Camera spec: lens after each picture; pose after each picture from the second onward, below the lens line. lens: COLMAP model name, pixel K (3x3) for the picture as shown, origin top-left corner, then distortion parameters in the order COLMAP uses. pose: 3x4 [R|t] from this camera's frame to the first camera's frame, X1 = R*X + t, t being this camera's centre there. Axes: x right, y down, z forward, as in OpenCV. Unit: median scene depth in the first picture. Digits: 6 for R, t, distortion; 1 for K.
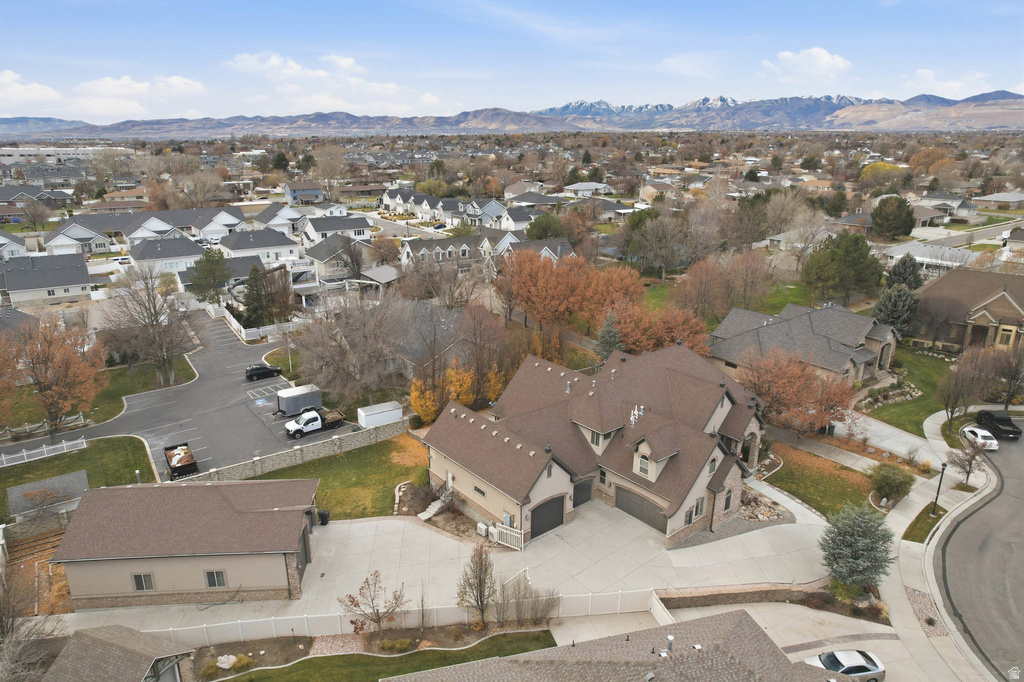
lens RADIAL K [[655.5, 0, 508.6], [0, 655.5, 343.1], [0, 0, 1]] dist [-0.080842, 0.072267]
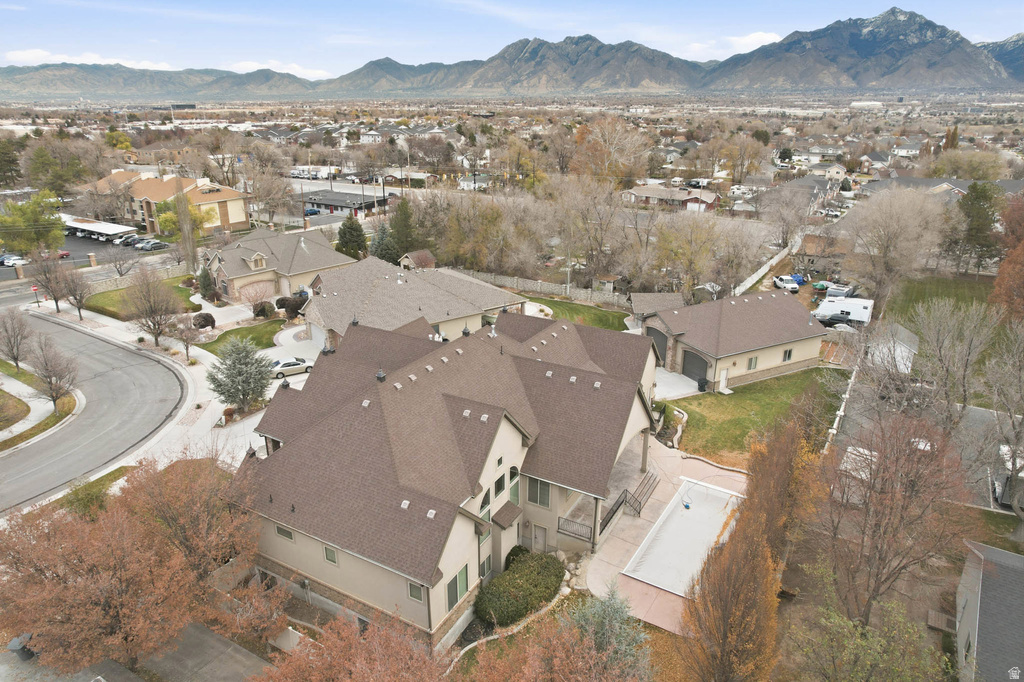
lens RADIAL K [[655.5, 0, 508.6], [0, 655.5, 343.1], [0, 0, 1]] dist [-0.080842, 0.072267]
pose [[-0.928427, 0.121910, -0.350943, 0.391914], [-0.120539, 0.794679, 0.594942, -0.397010], [0.351416, 0.594663, -0.723106, 1.583652]]
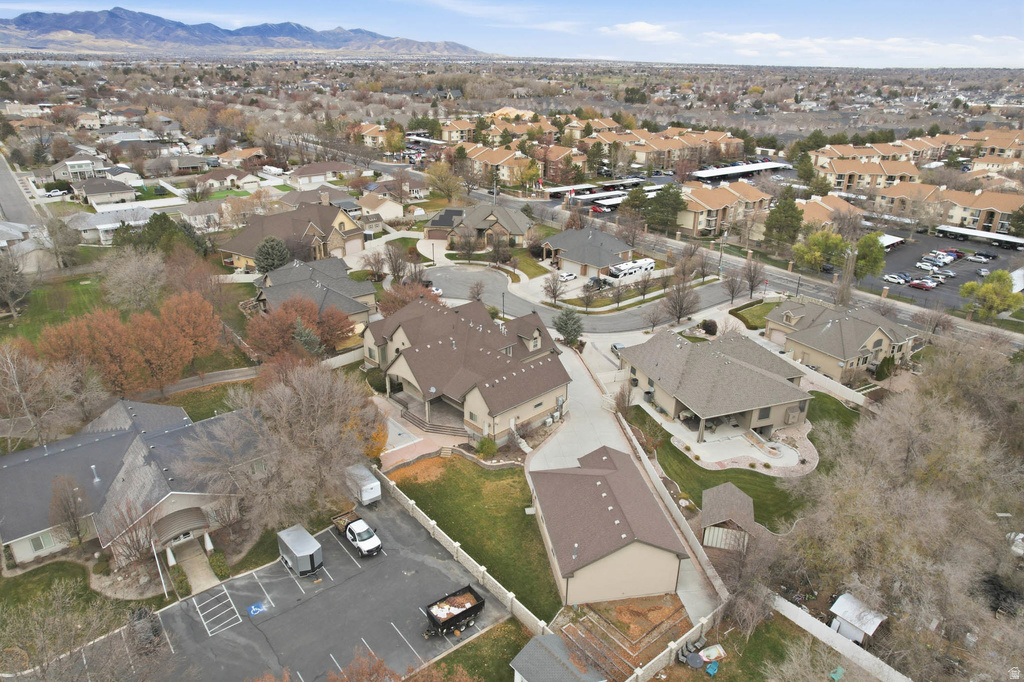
lens RADIAL K [[655.5, 0, 508.6], [0, 655.5, 343.1], [0, 0, 1]] dist [-0.080842, 0.072267]
pose [[-0.067117, -0.398411, 0.914748, -1.280758], [0.296152, 0.867542, 0.399581, -0.494679], [-0.952780, 0.297723, 0.059763, 0.853550]]
